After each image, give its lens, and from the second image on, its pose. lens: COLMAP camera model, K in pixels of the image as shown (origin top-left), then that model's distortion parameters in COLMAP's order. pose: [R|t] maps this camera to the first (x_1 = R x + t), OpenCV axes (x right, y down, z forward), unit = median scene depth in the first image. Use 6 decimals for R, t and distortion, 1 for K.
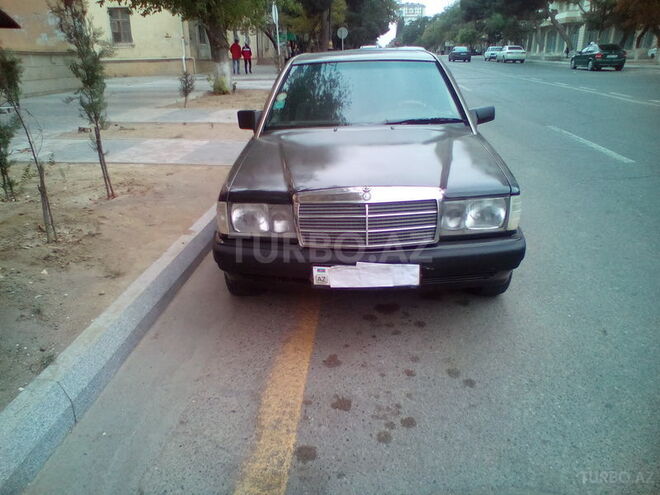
lens RADIAL K [[506.1, 0, 330.0], [0, 506.1, 247.5], [0, 0, 1]] dist [-0.013366, -0.001753]
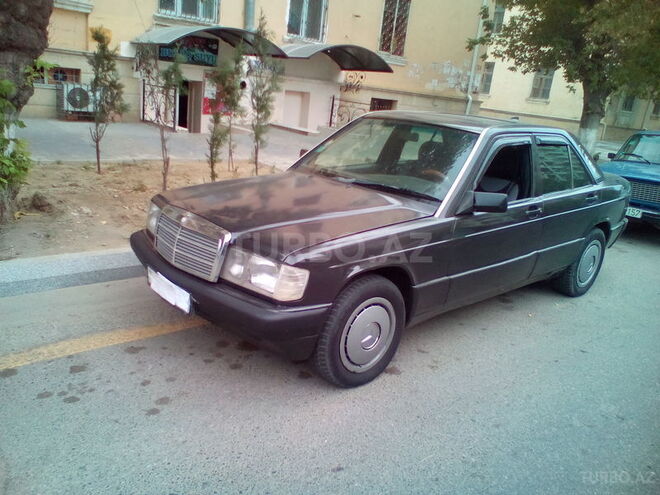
lens RADIAL K [[515.4, 0, 330.0], [0, 515.4, 247.5], [0, 0, 1]] dist [0.047725, -0.142258]
pose [[0.710581, 0.292619, -0.639882, 0.923046], [-0.358166, 0.933207, 0.029018, -0.170297], [0.605633, 0.208564, 0.767925, 0.282749]]
